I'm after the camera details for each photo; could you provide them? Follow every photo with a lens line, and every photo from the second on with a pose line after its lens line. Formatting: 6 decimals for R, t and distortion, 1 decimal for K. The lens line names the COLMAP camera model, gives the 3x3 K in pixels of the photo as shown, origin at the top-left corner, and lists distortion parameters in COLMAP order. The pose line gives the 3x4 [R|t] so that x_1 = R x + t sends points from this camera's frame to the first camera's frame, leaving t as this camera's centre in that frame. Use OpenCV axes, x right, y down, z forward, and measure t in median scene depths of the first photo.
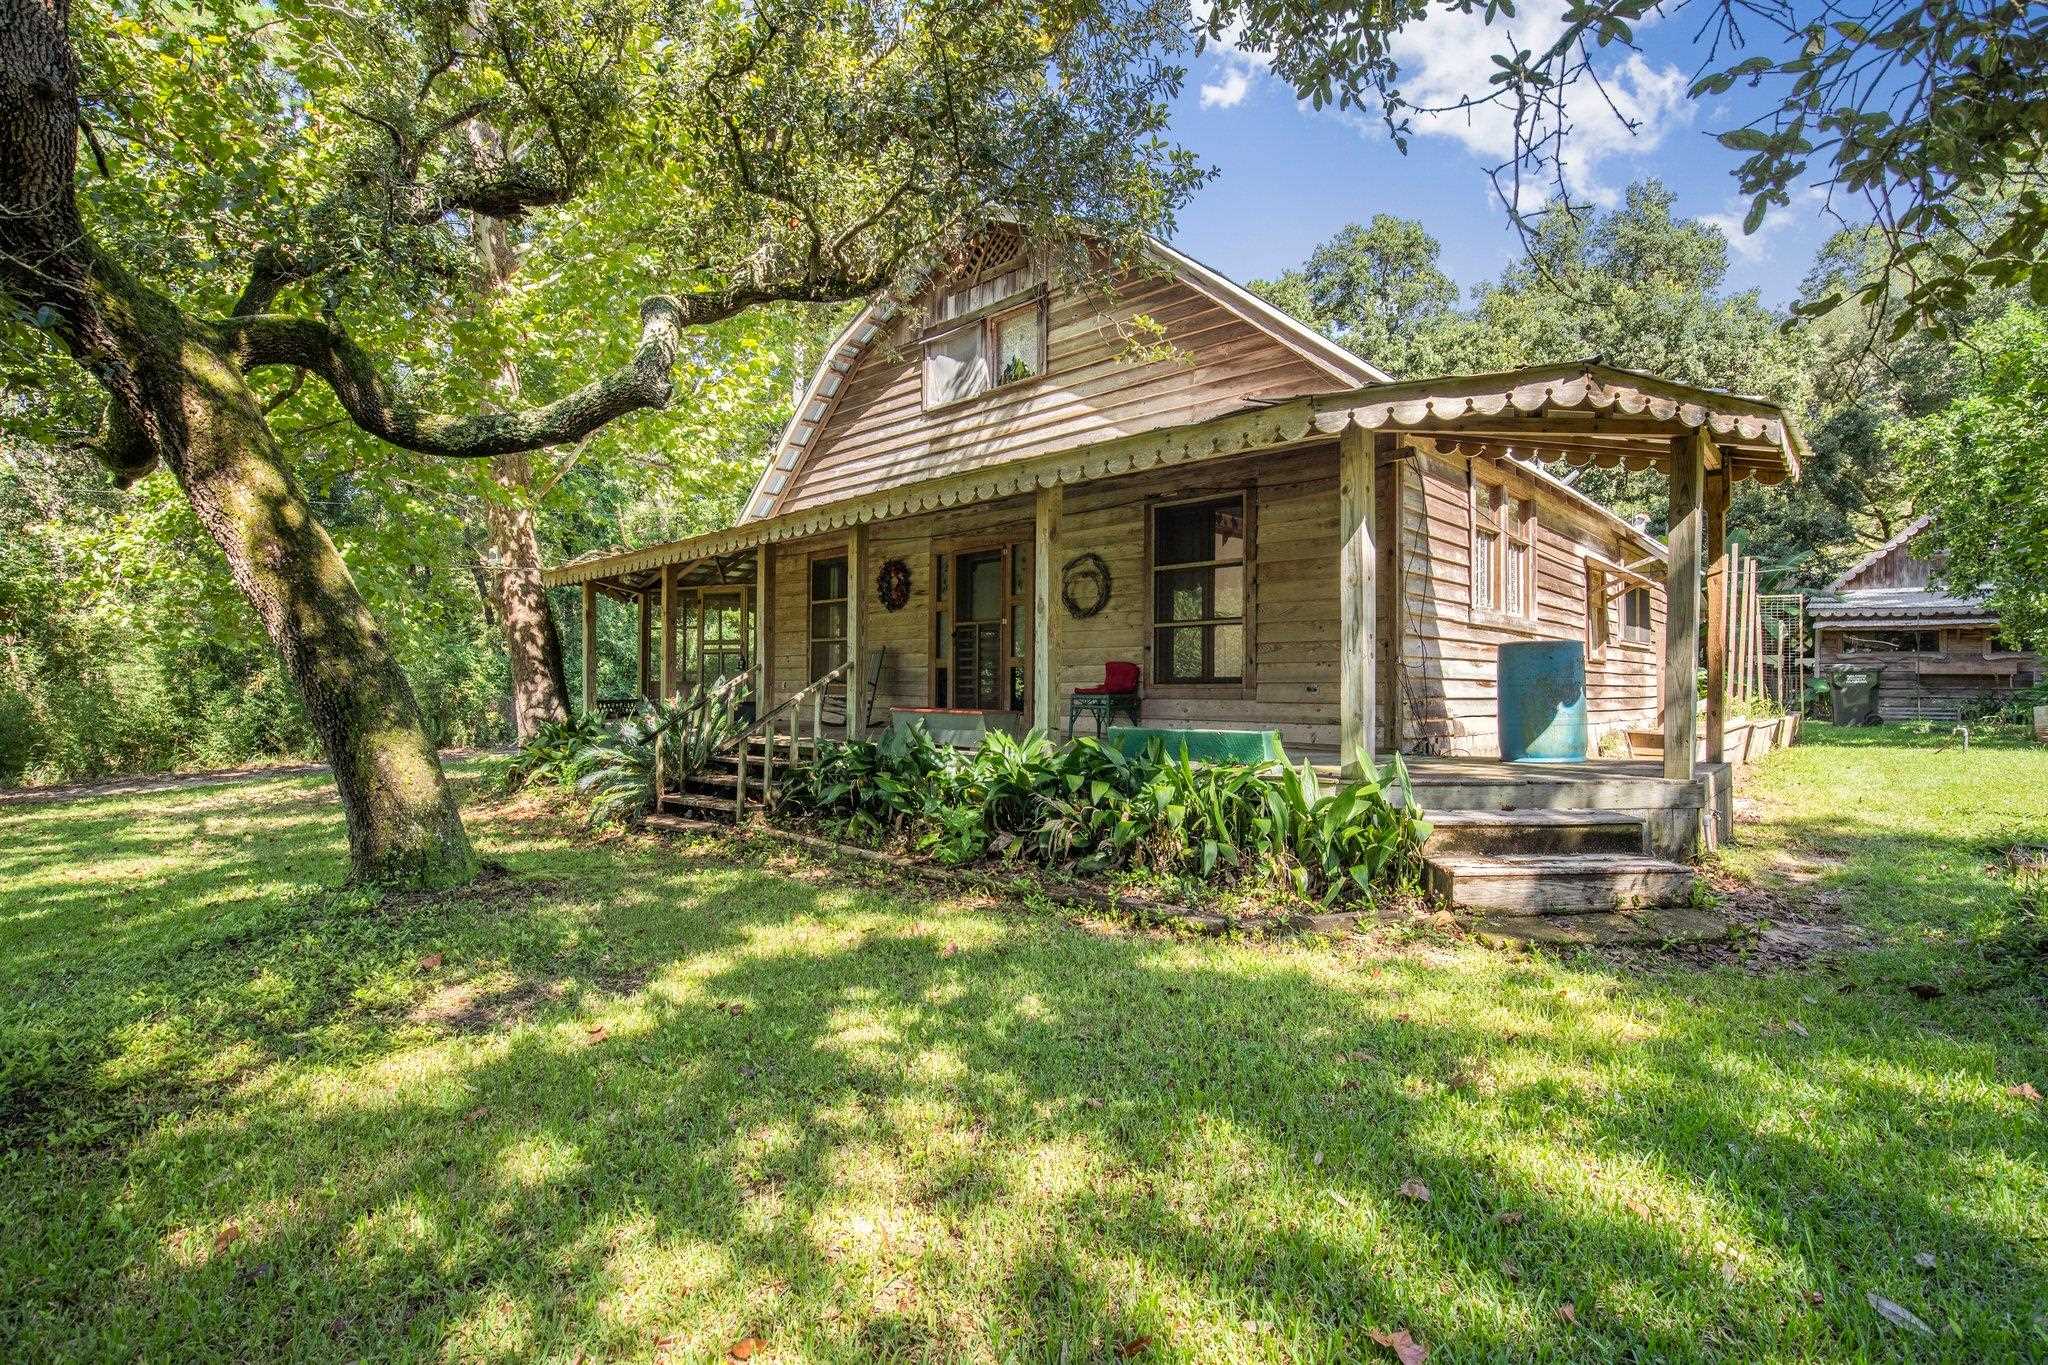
lens RADIAL K [[929.1, 0, 1059.8], [0, 929.1, 687.4], [0, 0, 1]] dist [-0.025777, 0.005934]
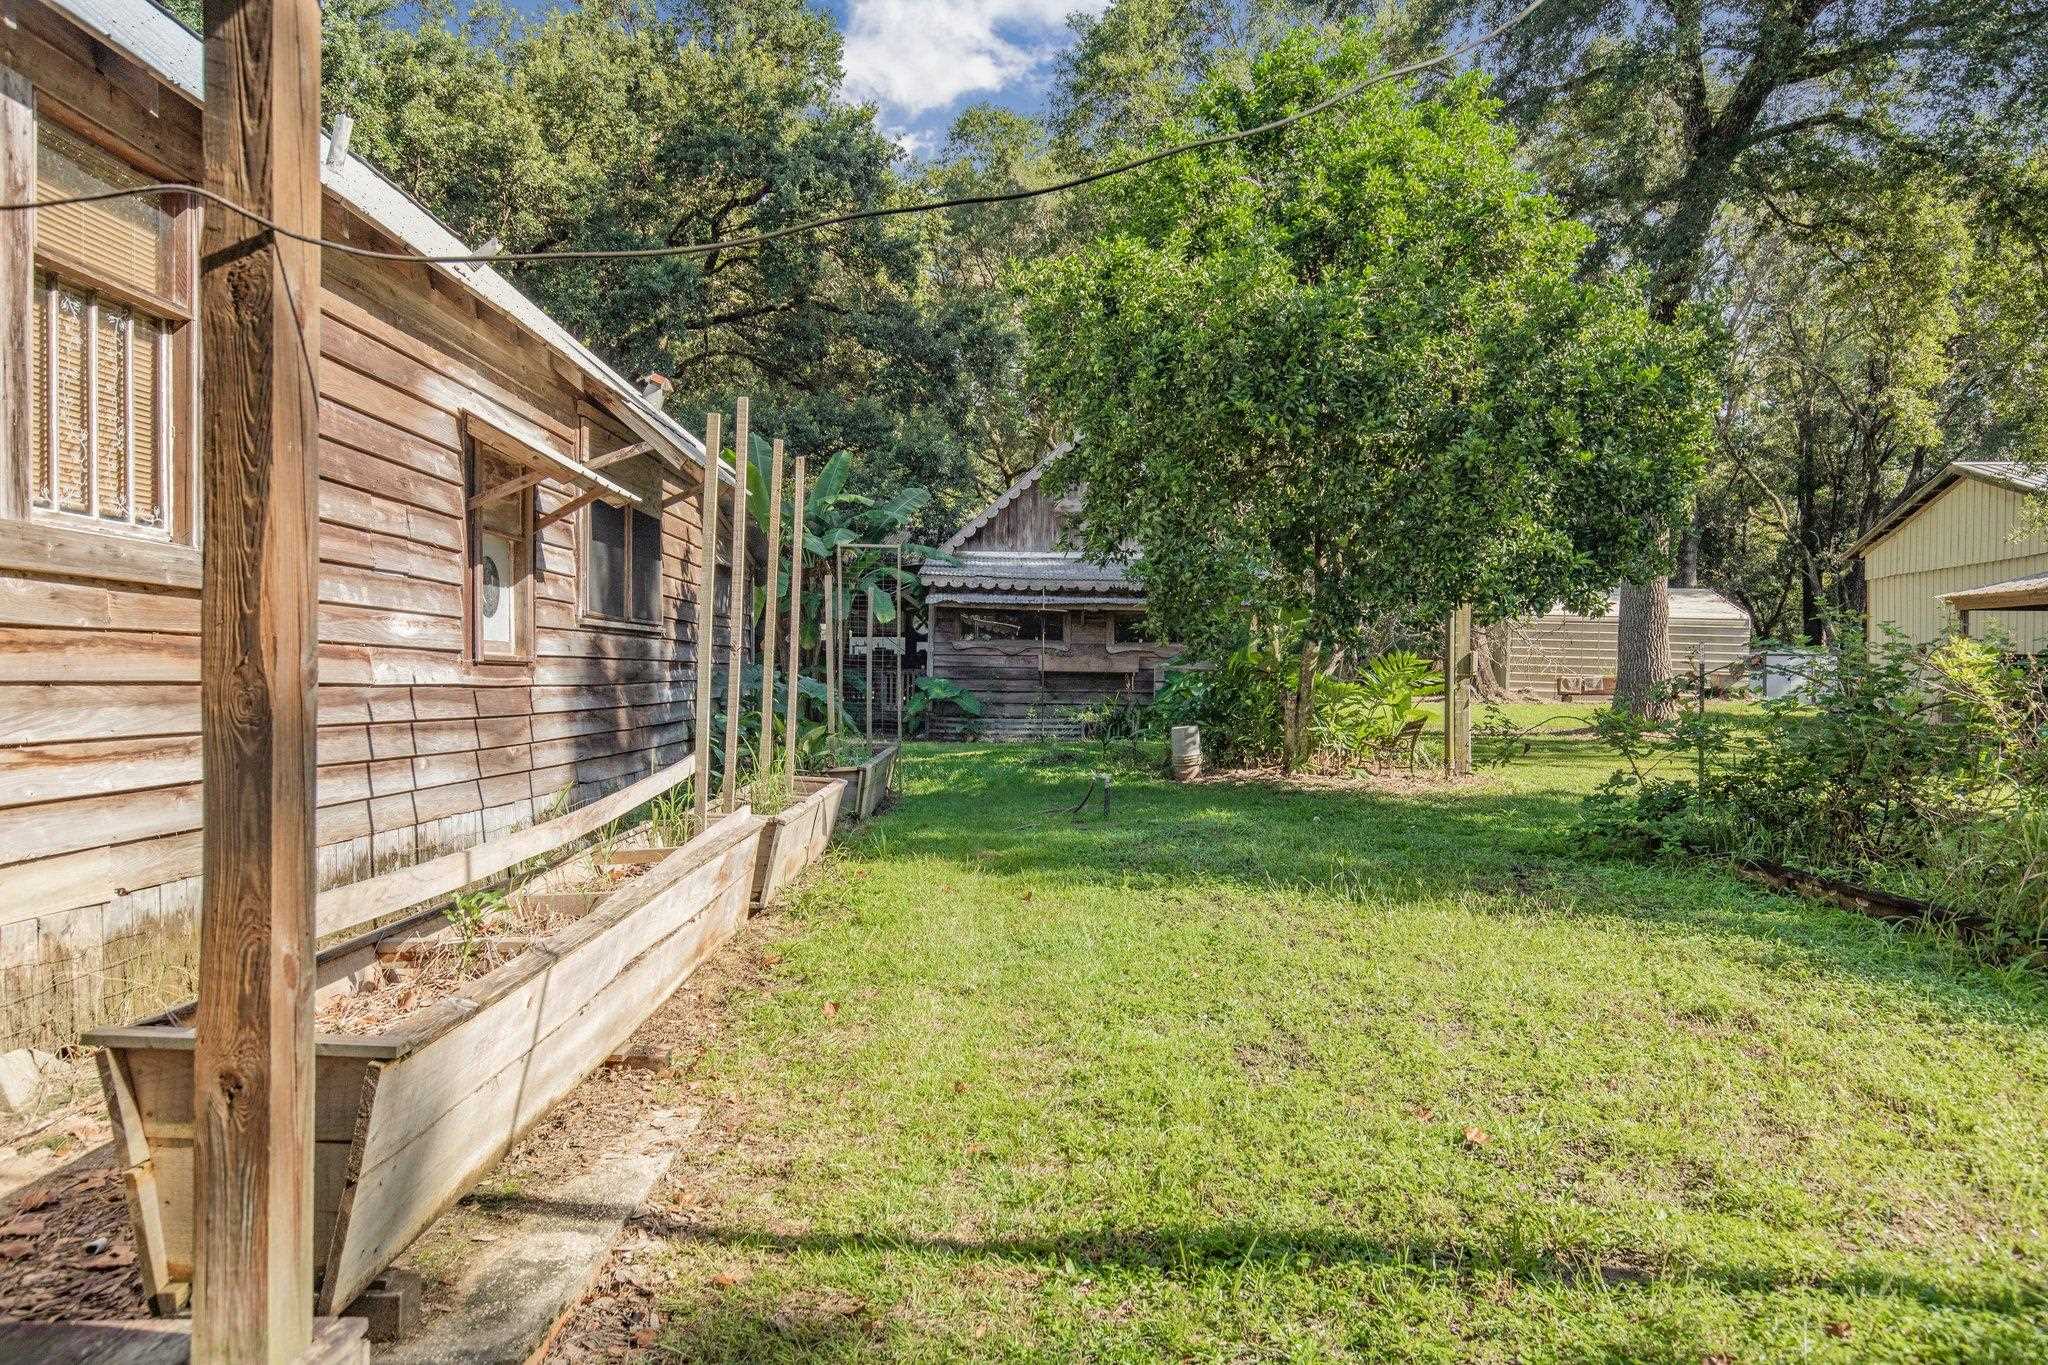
lens RADIAL K [[1415.8, 0, 1022.0], [0, 1415.8, 681.9], [0, 0, 1]] dist [-0.001271, -0.000095]
pose [[0.734344, -0.002714, 0.678772, 0.169201], [-0.001299, 0.999985, 0.005404, -0.012431], [-0.678776, -0.004850, 0.734330, 0.187894]]
